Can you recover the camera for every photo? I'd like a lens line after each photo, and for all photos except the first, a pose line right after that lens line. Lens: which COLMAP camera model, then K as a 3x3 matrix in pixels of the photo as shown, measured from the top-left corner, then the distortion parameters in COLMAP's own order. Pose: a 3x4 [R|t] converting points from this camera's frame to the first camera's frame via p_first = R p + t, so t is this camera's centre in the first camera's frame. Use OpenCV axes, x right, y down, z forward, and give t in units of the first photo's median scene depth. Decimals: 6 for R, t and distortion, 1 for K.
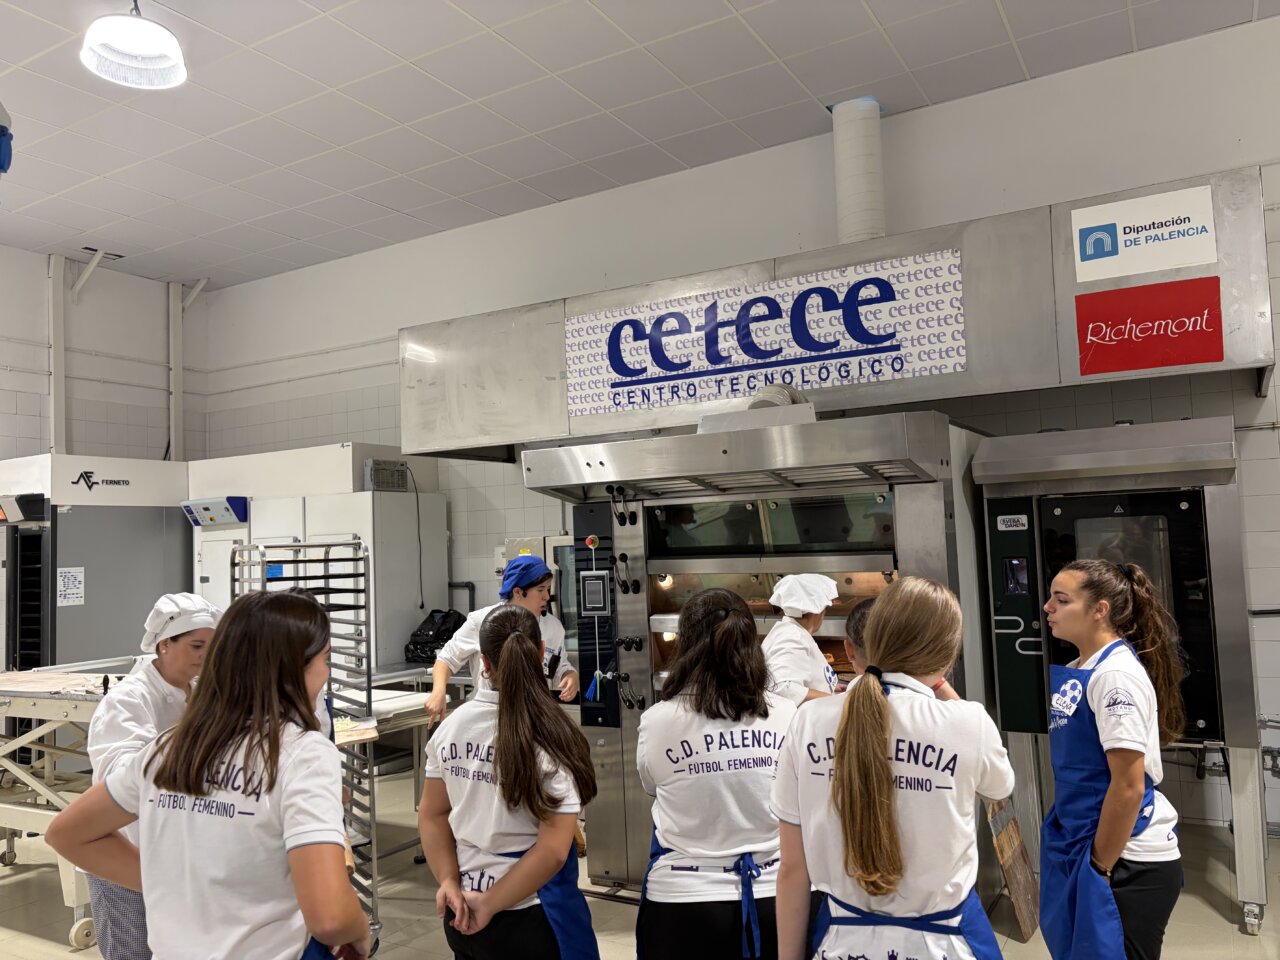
lens RADIAL K [[984.8, 0, 649.5], [0, 984.8, 475.3], [0, 0, 1]] dist [0.004411, 0.017470]
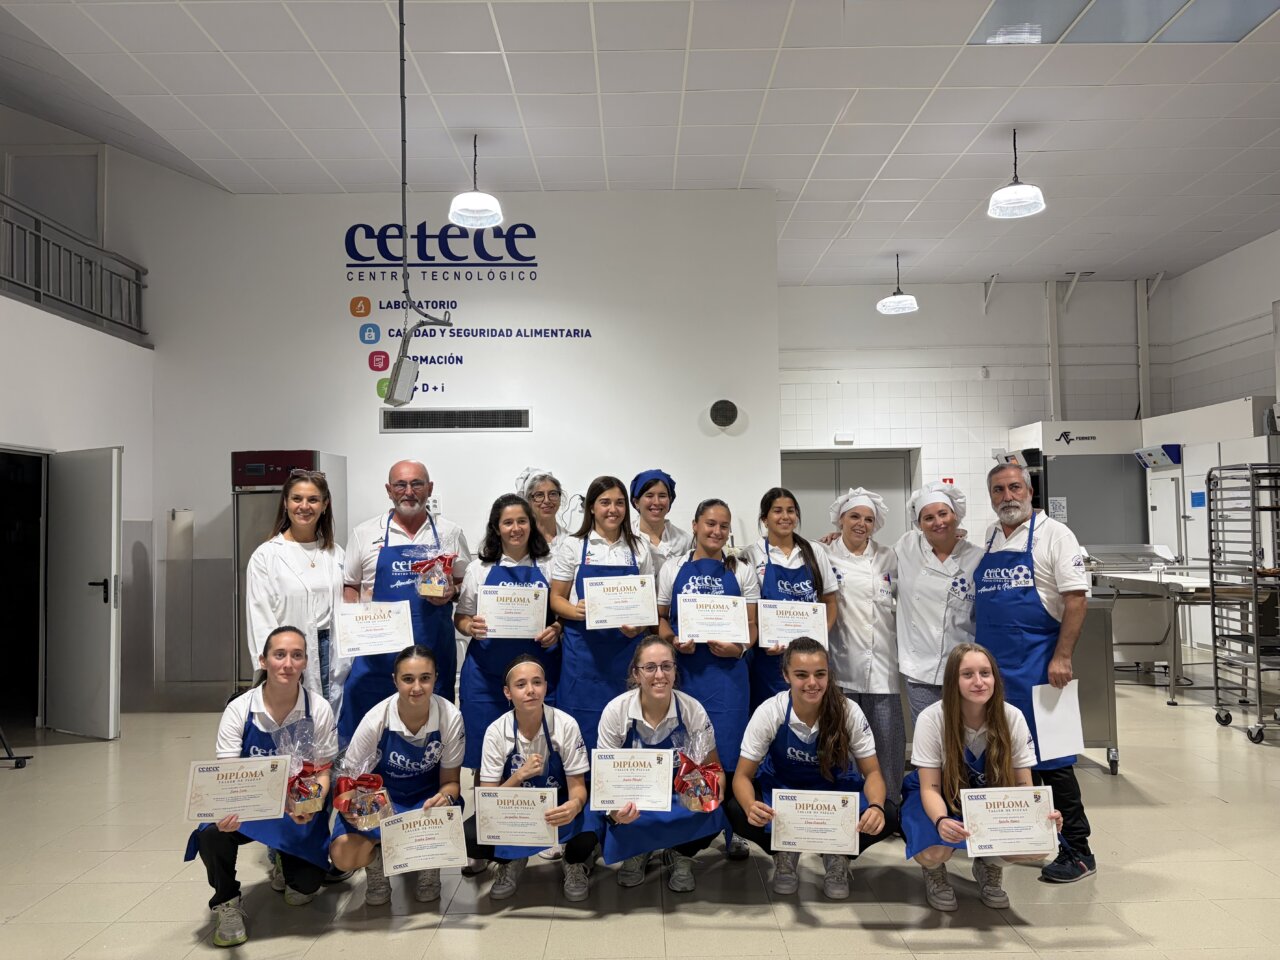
lens RADIAL K [[991.0, 0, 669.9], [0, 991.0, 486.1], [0, 0, 1]] dist [0.105024, -0.177068]
pose [[0.537636, -0.007933, -0.843140, 0.336117], [0.058541, 0.997894, 0.027940, 0.000445], [0.841142, -0.064380, 0.536968, -0.268523]]
